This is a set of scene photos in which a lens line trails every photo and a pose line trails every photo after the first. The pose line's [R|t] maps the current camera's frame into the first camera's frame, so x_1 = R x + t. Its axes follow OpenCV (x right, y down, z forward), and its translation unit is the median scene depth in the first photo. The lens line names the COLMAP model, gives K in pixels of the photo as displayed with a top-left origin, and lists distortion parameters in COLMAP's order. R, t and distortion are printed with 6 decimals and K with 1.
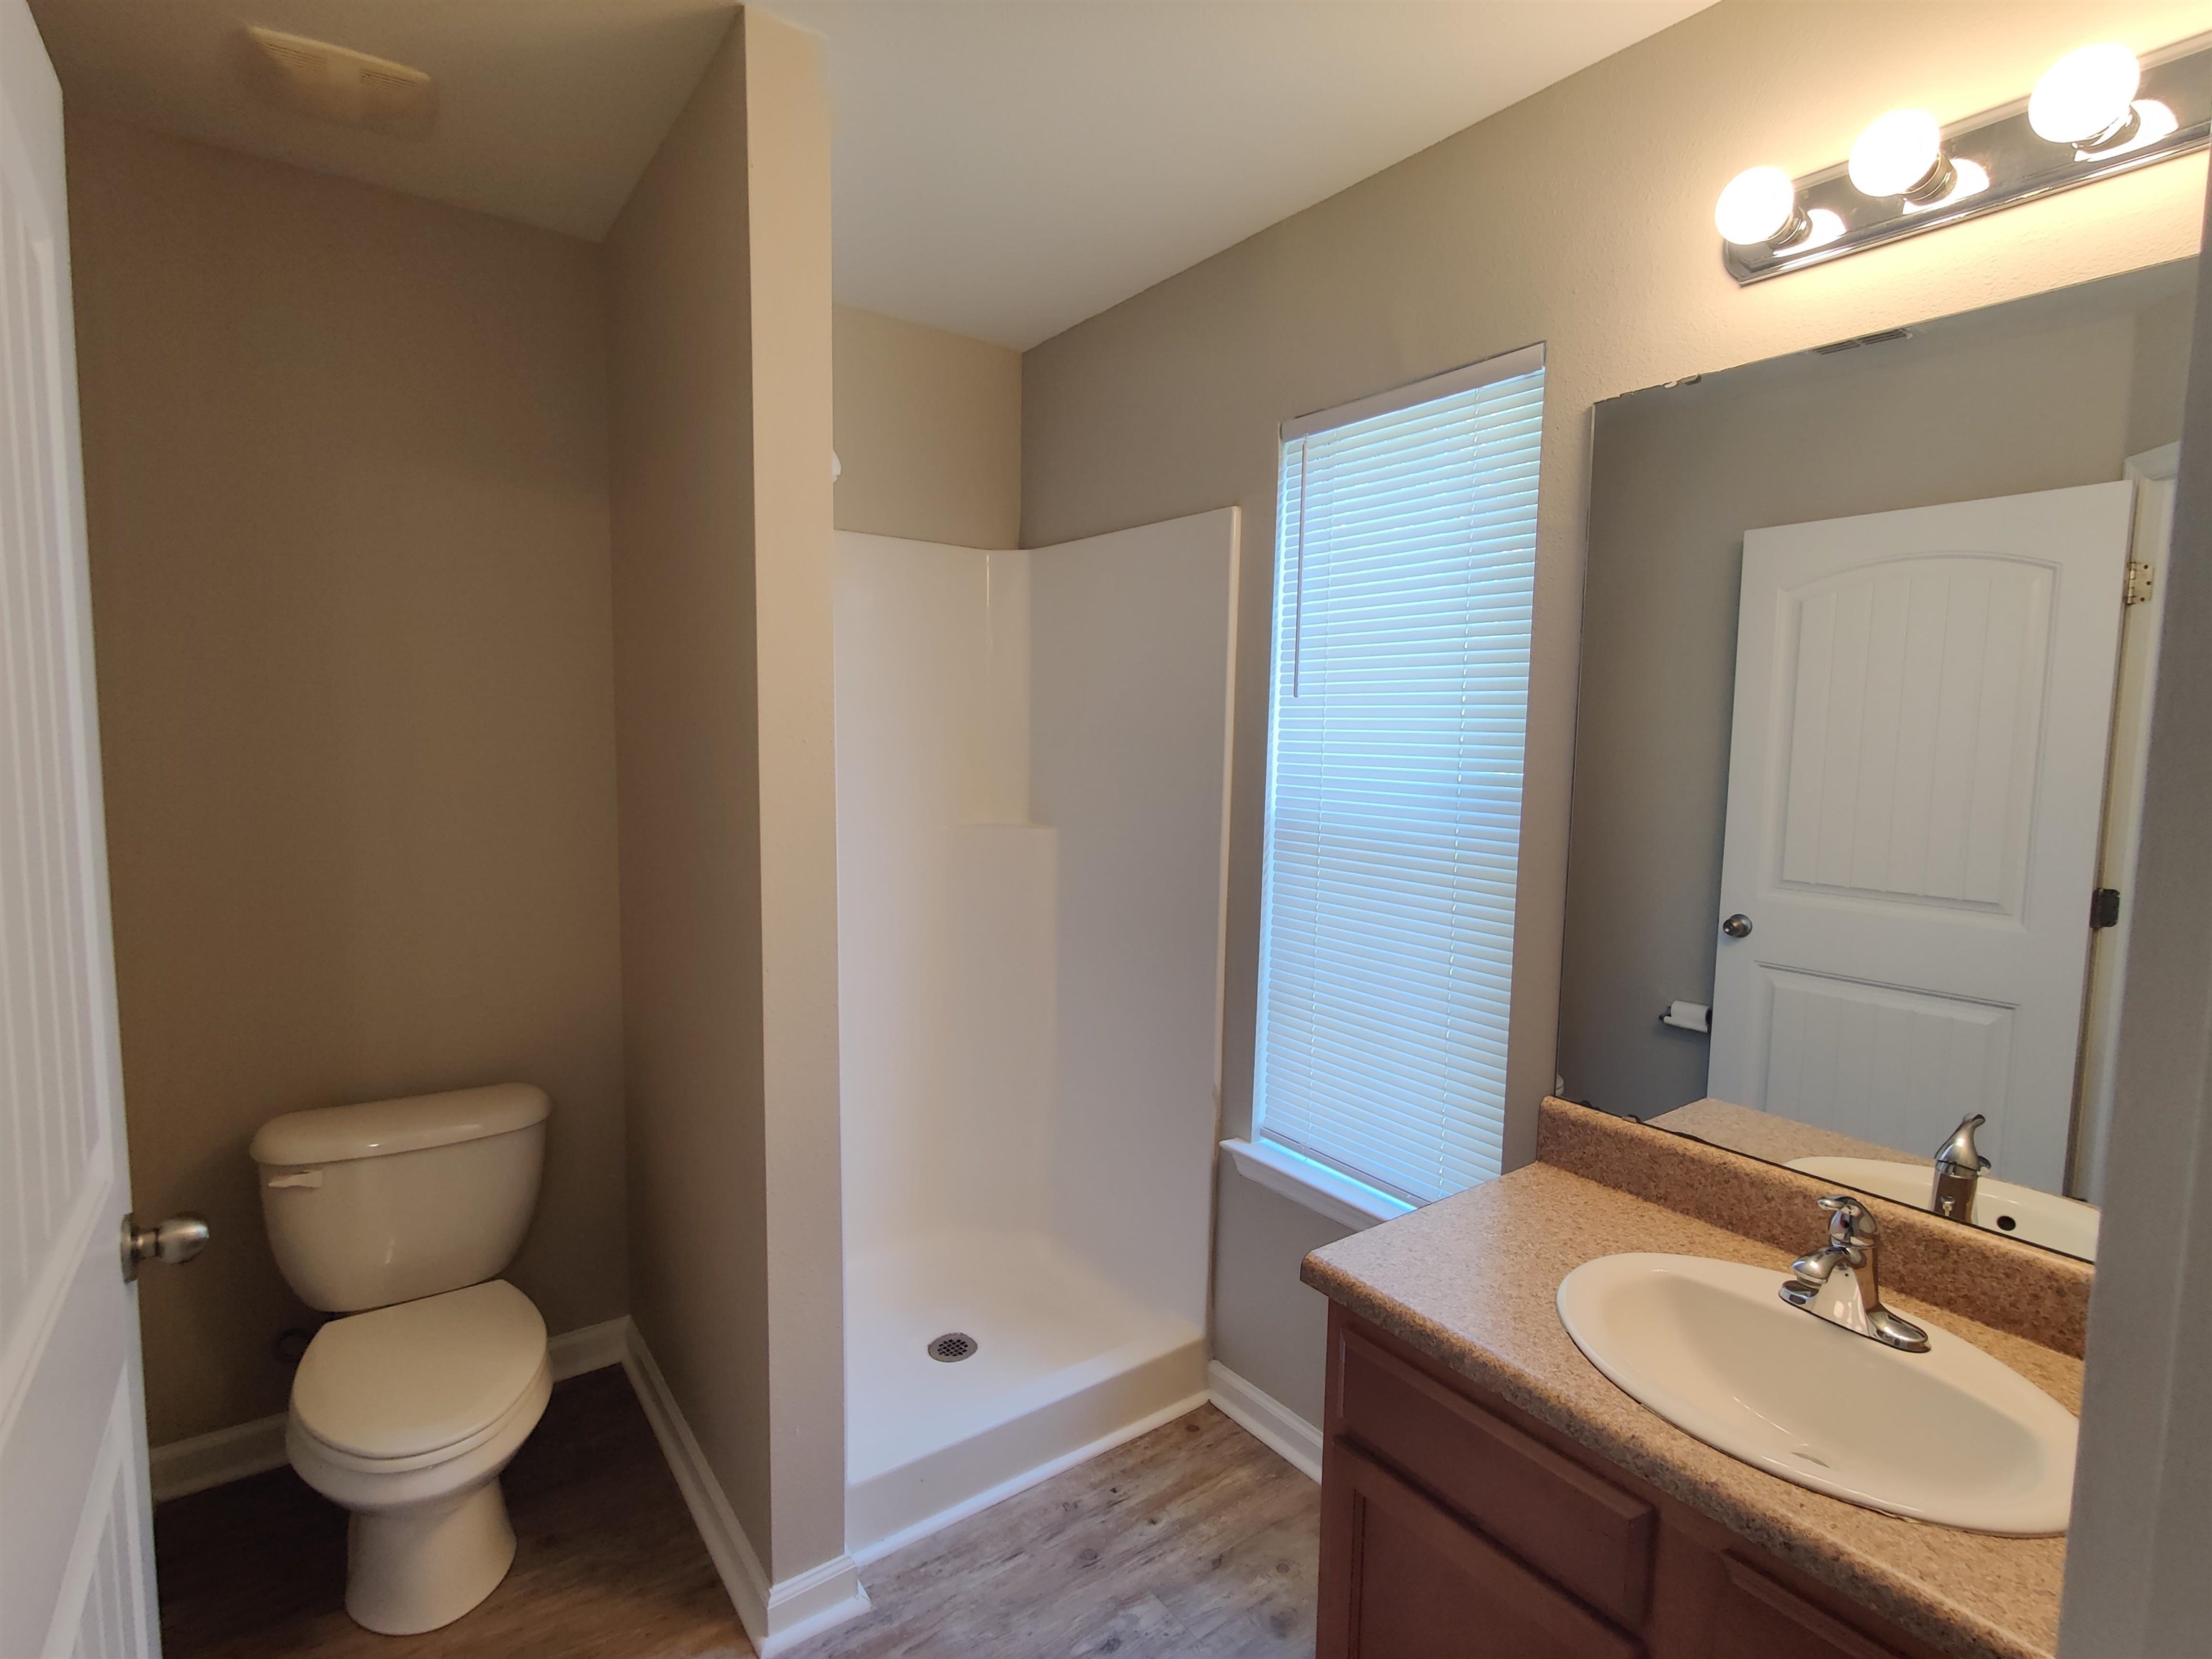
lens RADIAL K [[1090.7, 0, 1106.7], [0, 1090.7, 828.7], [0, 0, 1]] dist [0.003047, -0.000119]
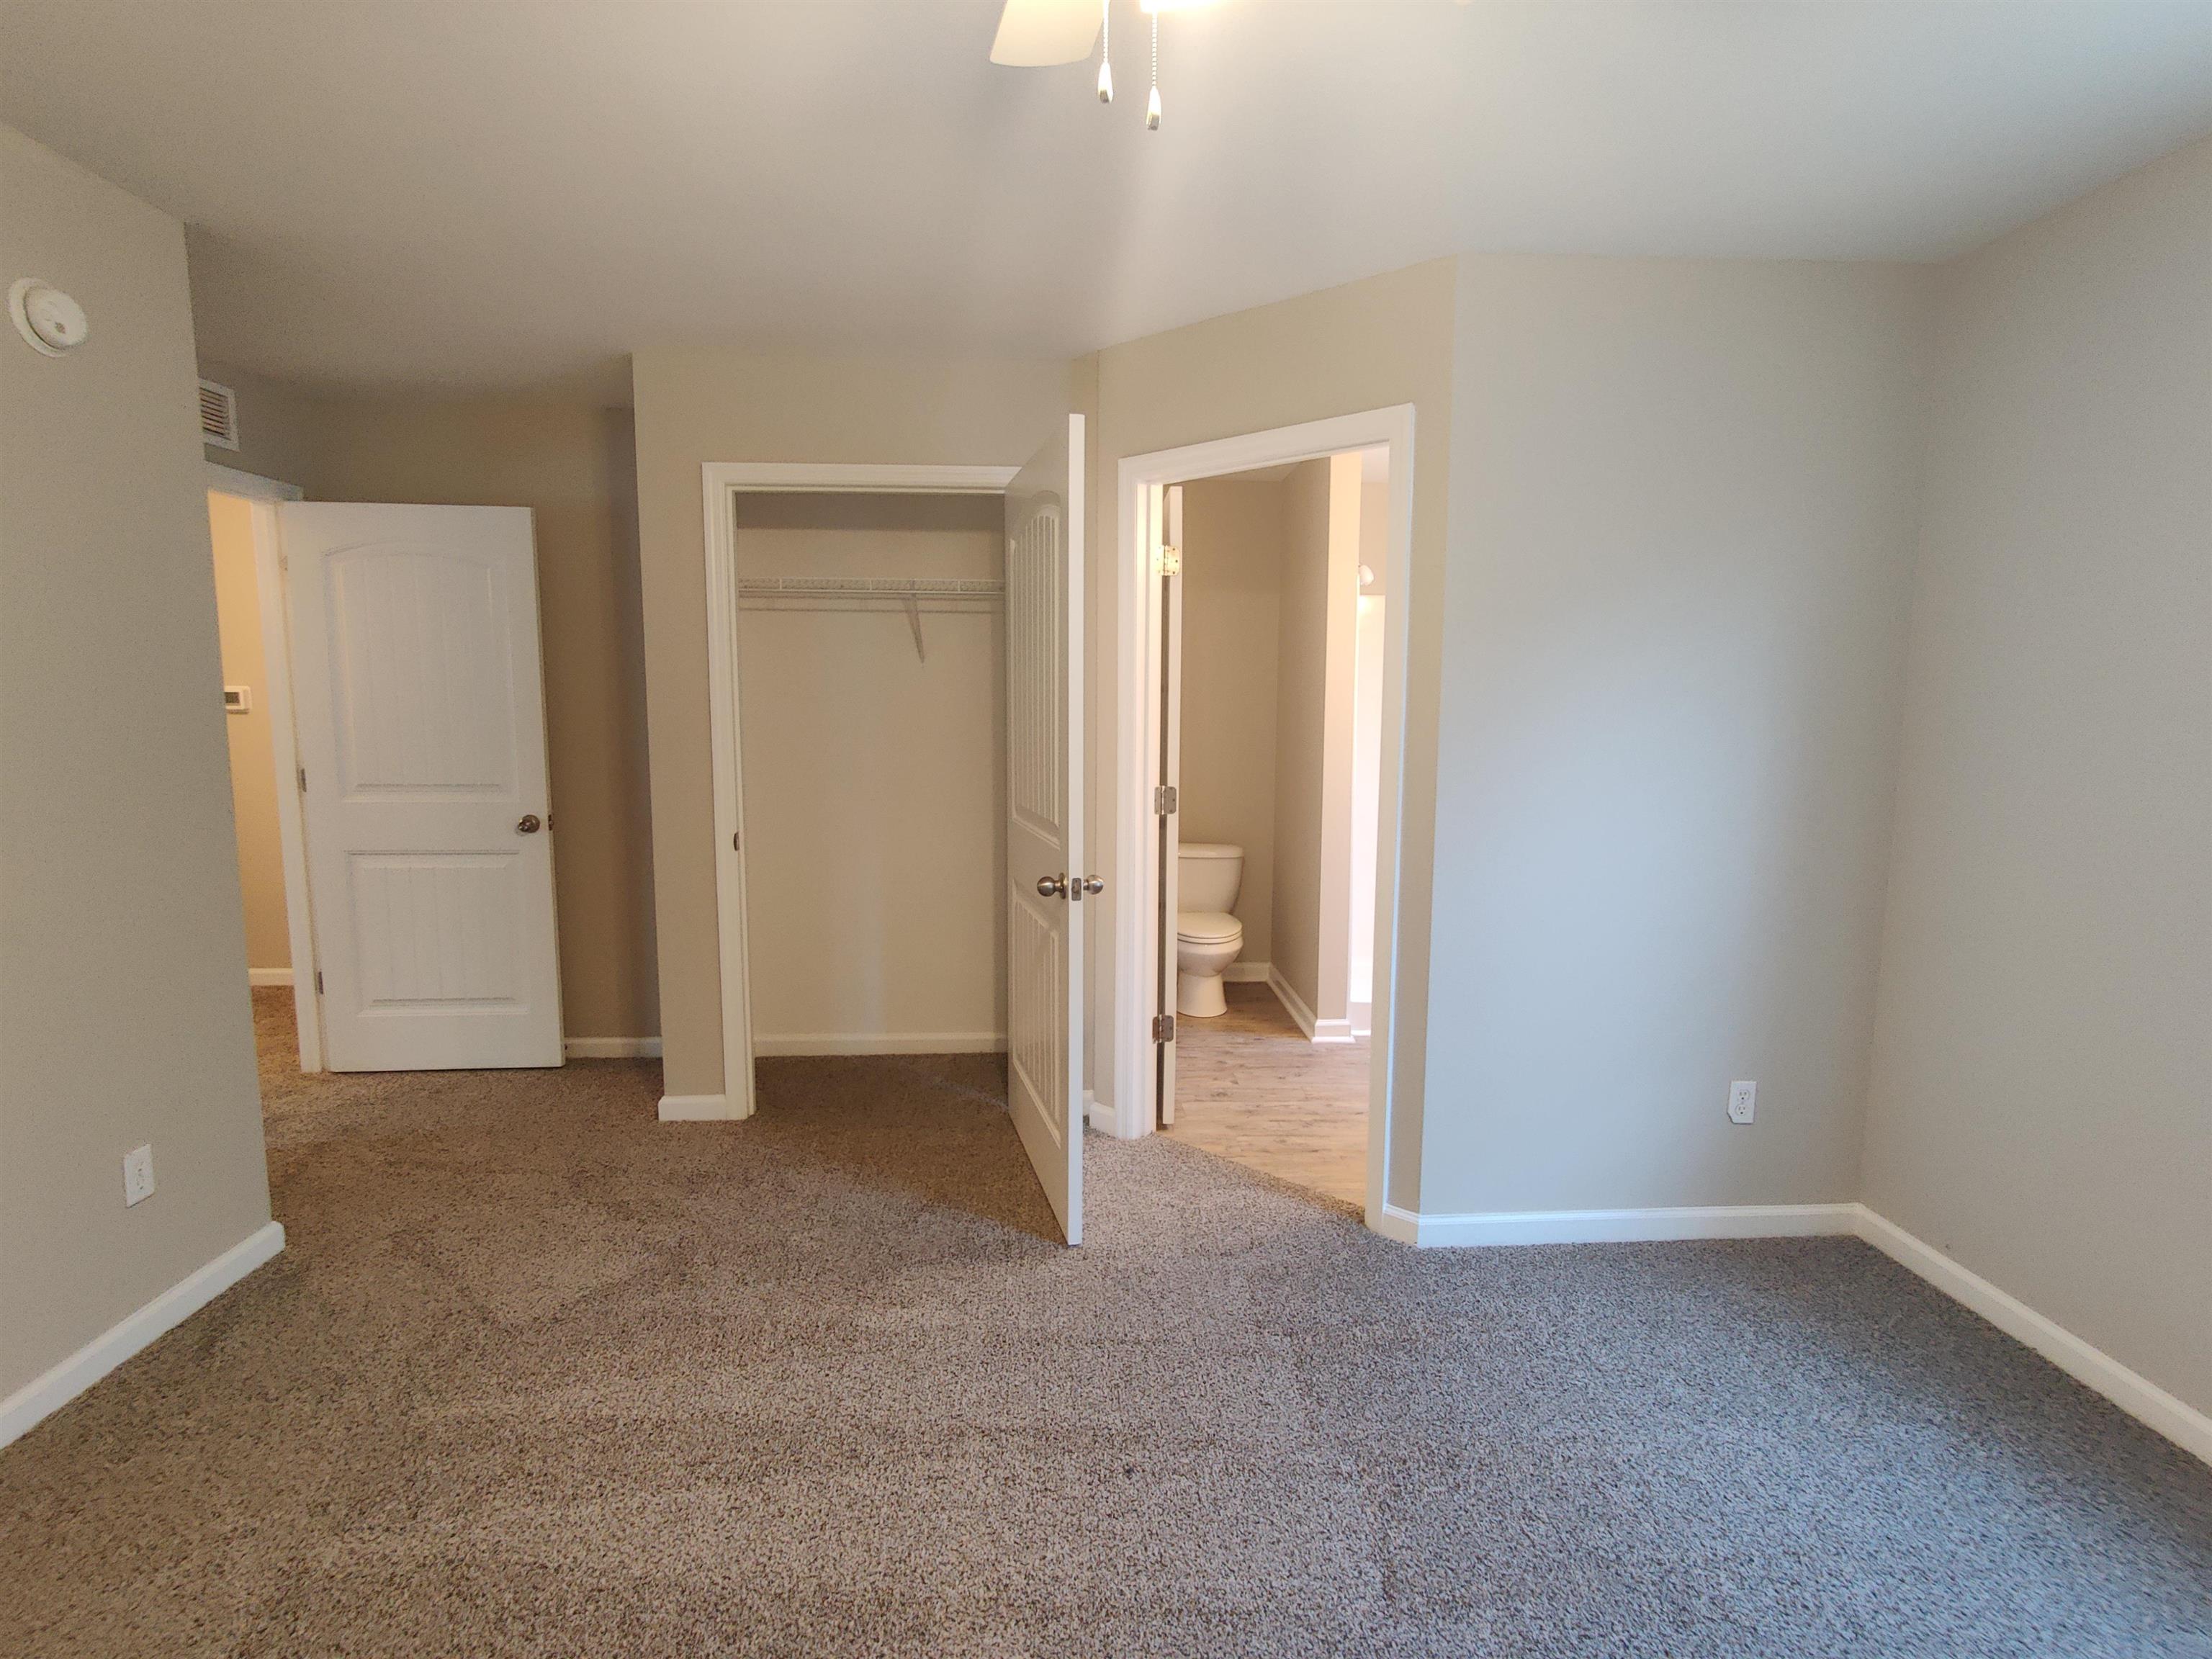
lens RADIAL K [[1090.7, 0, 1106.7], [0, 1090.7, 828.7], [0, 0, 1]] dist [0.003047, -0.000119]
pose [[0.840530, 0.047757, -0.539655, 0.628912], [-0.036718, 0.998838, 0.031203, 0.168114], [0.540519, -0.006412, 0.841308, -1.402047]]
